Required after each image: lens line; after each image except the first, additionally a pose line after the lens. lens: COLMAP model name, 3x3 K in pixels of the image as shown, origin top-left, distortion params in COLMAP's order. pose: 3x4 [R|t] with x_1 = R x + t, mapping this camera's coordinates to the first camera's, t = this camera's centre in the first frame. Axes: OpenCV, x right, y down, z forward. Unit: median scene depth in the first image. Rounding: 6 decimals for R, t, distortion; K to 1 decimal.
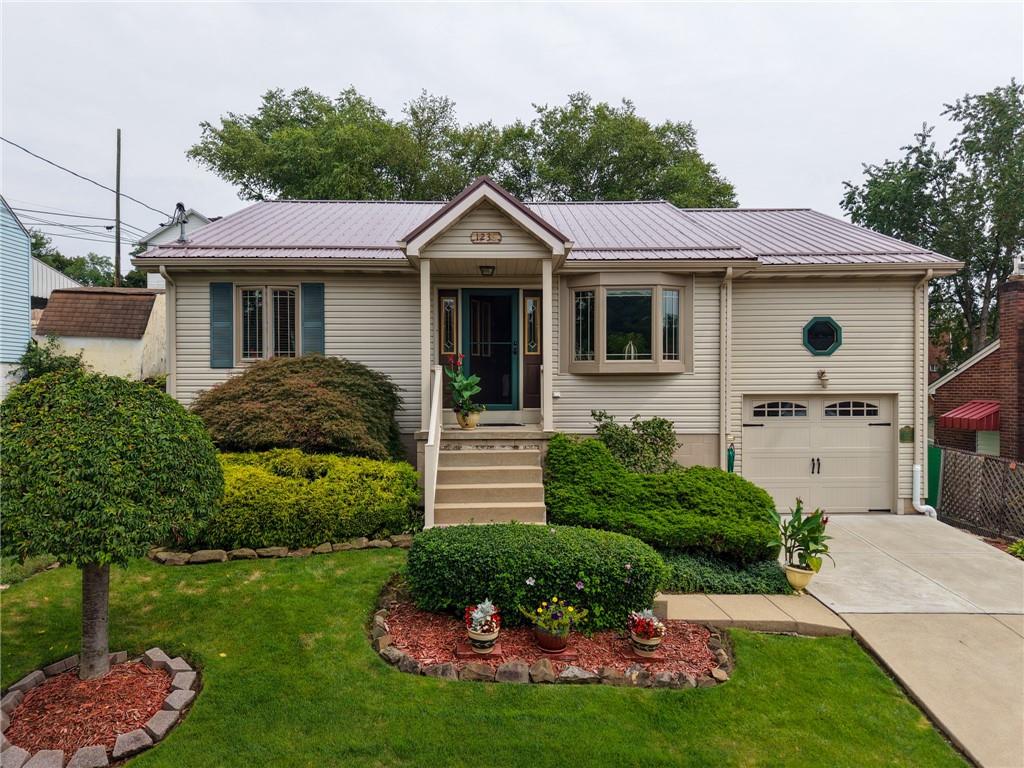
lens RADIAL K [[705.5, 0, 510.8], [0, 705.5, 388.7], [0, 0, 1]] dist [0.027151, 0.000242]
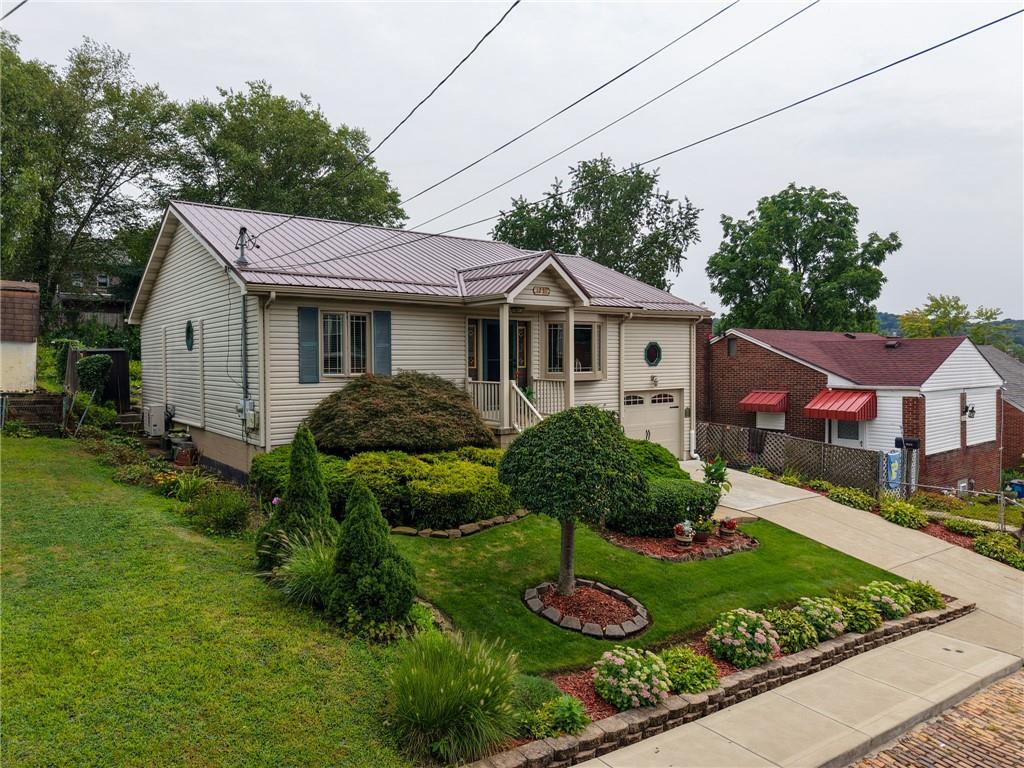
lens RADIAL K [[705.5, 0, 515.3], [0, 705.5, 380.5], [0, 0, 1]] dist [0.027151, 0.000242]
pose [[0.804817, -0.018415, 0.593237, -0.761669], [0.003851, 0.999660, 0.025806, -0.056647], [-0.593511, -0.018484, 0.804614, -0.101563]]
